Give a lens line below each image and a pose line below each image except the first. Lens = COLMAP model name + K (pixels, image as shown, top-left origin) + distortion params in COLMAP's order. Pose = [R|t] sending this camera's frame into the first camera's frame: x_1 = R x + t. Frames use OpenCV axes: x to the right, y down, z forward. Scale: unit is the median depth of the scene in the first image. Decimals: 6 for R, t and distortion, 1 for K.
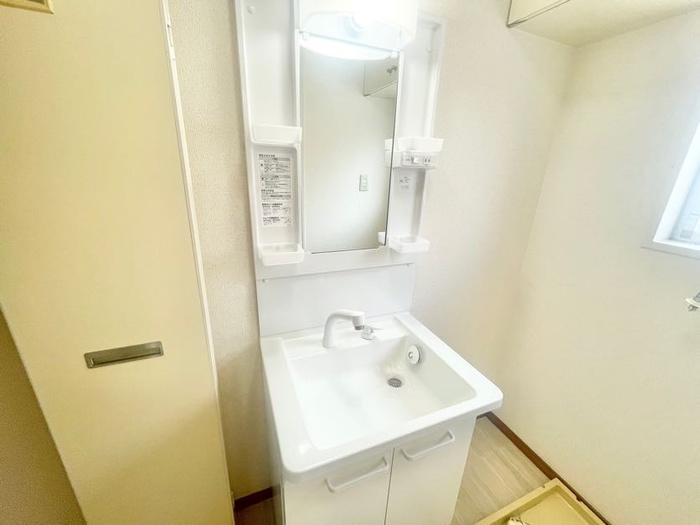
lens RADIAL K [[284.4, 0, 349.8], [0, 284.4, 260.9], [0, 0, 1]] dist [0.001971, -0.001382]
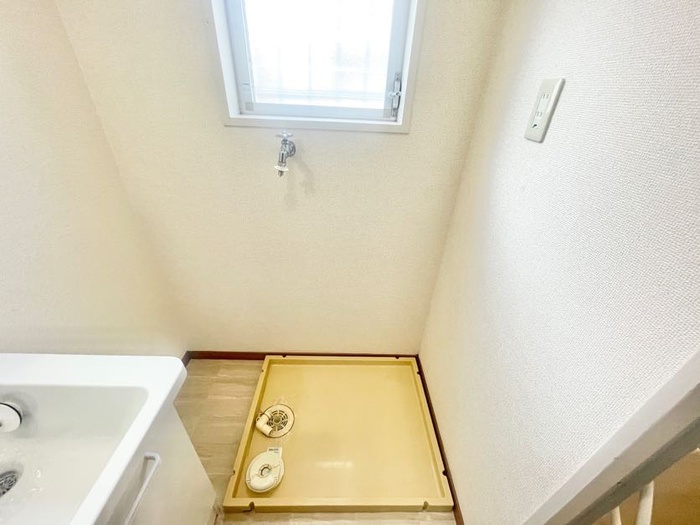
lens RADIAL K [[284.4, 0, 349.2], [0, 284.4, 262.2], [0, 0, 1]] dist [0.001971, -0.001382]
pose [[0.372300, -0.510666, 0.774992, 0.164279], [0.272633, 0.858355, 0.434625, 0.034183], [-0.887166, 0.049477, 0.458790, 0.168916]]
